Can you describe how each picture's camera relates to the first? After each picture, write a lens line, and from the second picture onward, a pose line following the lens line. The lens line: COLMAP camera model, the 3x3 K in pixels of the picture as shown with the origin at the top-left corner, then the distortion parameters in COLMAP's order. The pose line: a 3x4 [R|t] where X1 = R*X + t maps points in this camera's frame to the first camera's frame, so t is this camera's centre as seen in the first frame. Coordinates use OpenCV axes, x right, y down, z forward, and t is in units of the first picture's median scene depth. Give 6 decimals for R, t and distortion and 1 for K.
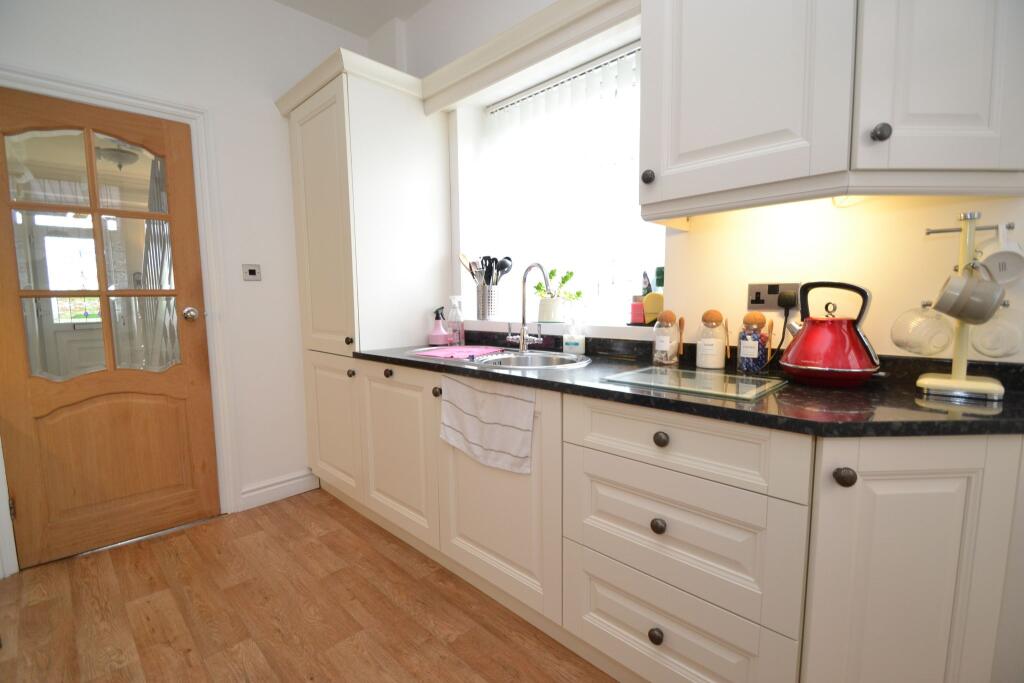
lens RADIAL K [[455.4, 0, 505.1], [0, 455.4, 346.9], [0, 0, 1]] dist [-0.002736, -0.001529]
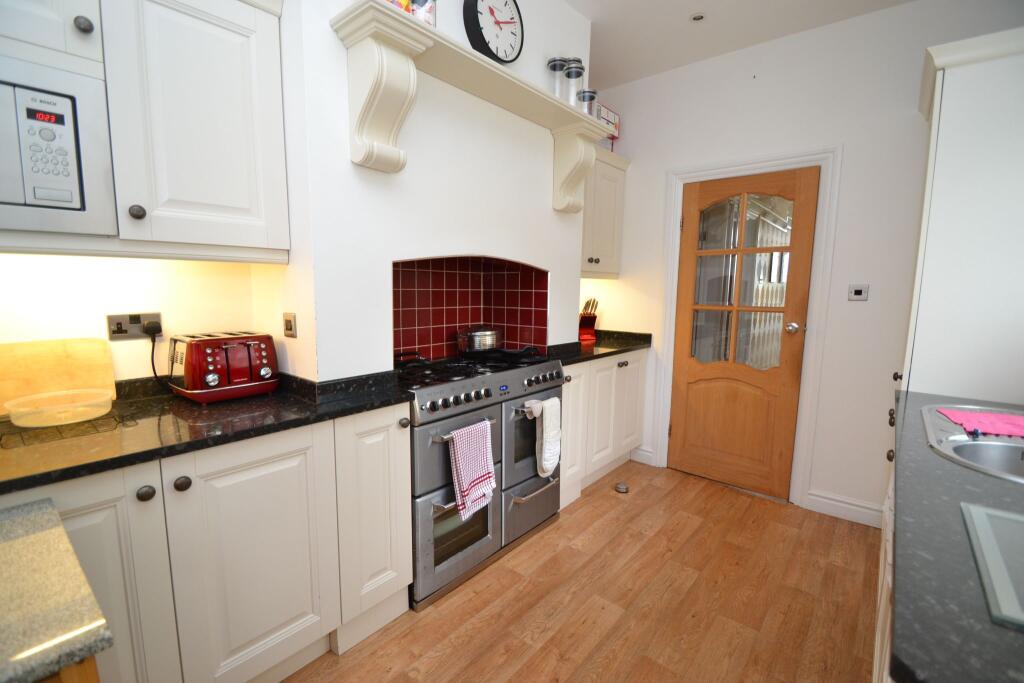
lens RADIAL K [[455.4, 0, 506.6], [0, 455.4, 341.5], [0, 0, 1]] dist [-0.002736, -0.001529]
pose [[0.086065, 0.128707, -0.987941, 0.453584], [-0.119450, 0.985800, 0.118022, -0.093720], [0.989103, 0.107852, 0.100217, 0.149205]]
